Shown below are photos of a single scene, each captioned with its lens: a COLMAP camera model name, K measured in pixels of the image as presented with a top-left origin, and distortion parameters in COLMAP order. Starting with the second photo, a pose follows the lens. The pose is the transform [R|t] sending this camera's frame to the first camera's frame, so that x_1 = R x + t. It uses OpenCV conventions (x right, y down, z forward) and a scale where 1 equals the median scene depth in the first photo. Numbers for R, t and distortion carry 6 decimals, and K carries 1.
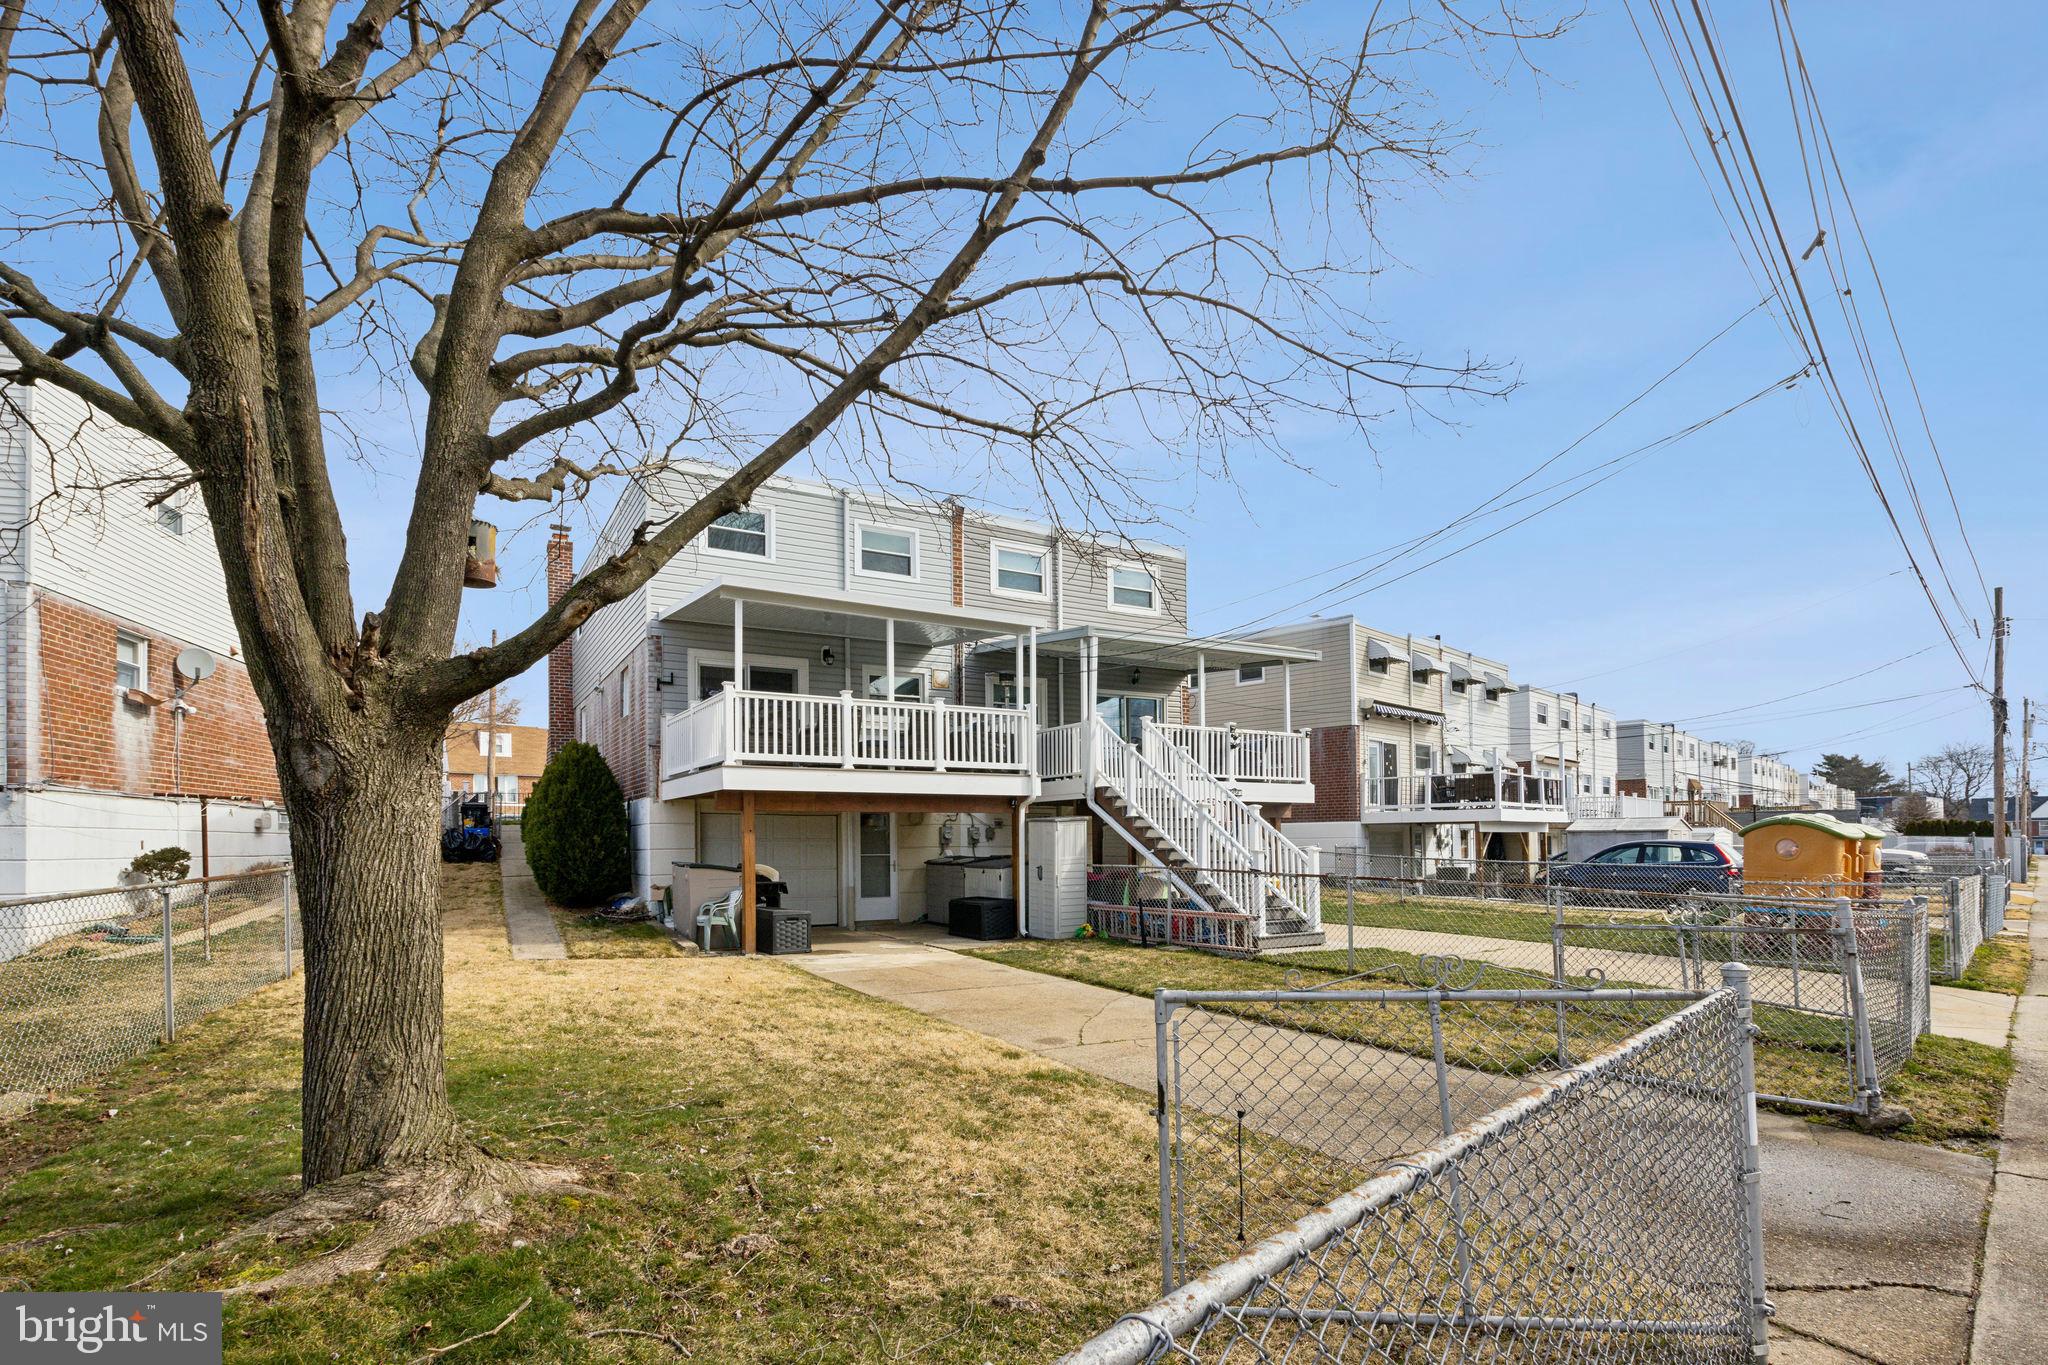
lens RADIAL K [[953.8, 0, 1024.0], [0, 953.8, 682.5], [0, 0, 1]] dist [-0.003424, -0.000770]
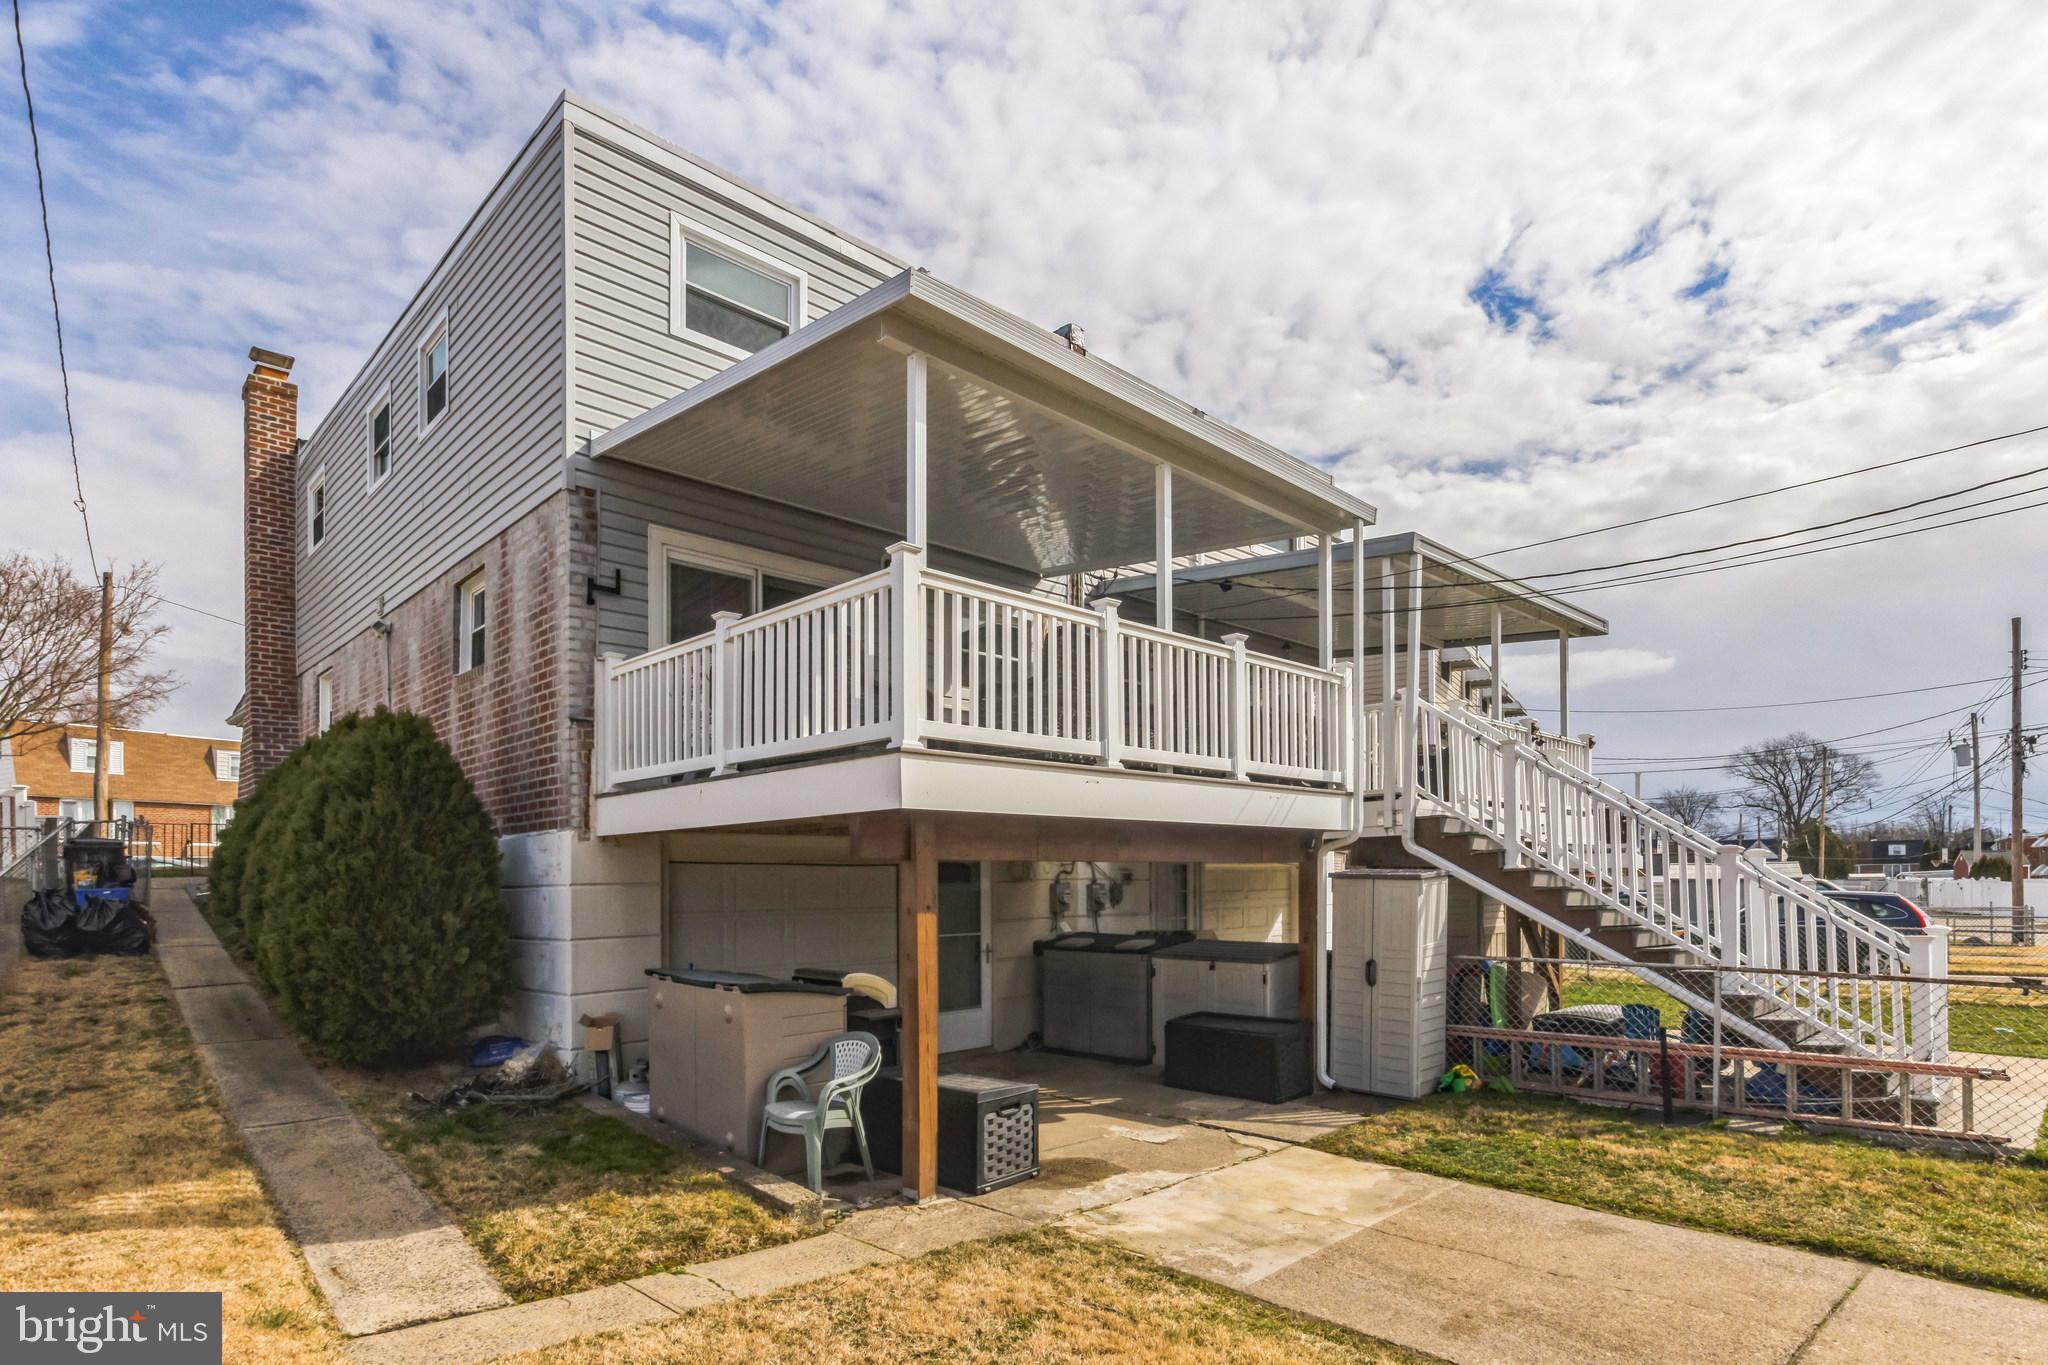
lens RADIAL K [[1019.7, 0, 1028.0], [0, 1019.7, 745.3], [0, 0, 1]] dist [-0.000529, -0.000962]
pose [[0.970437, 0.026529, 0.239893, -0.293284], [-0.033798, 0.999084, 0.026236, 0.058085], [-0.238978, -0.033568, 0.970445, 0.457025]]
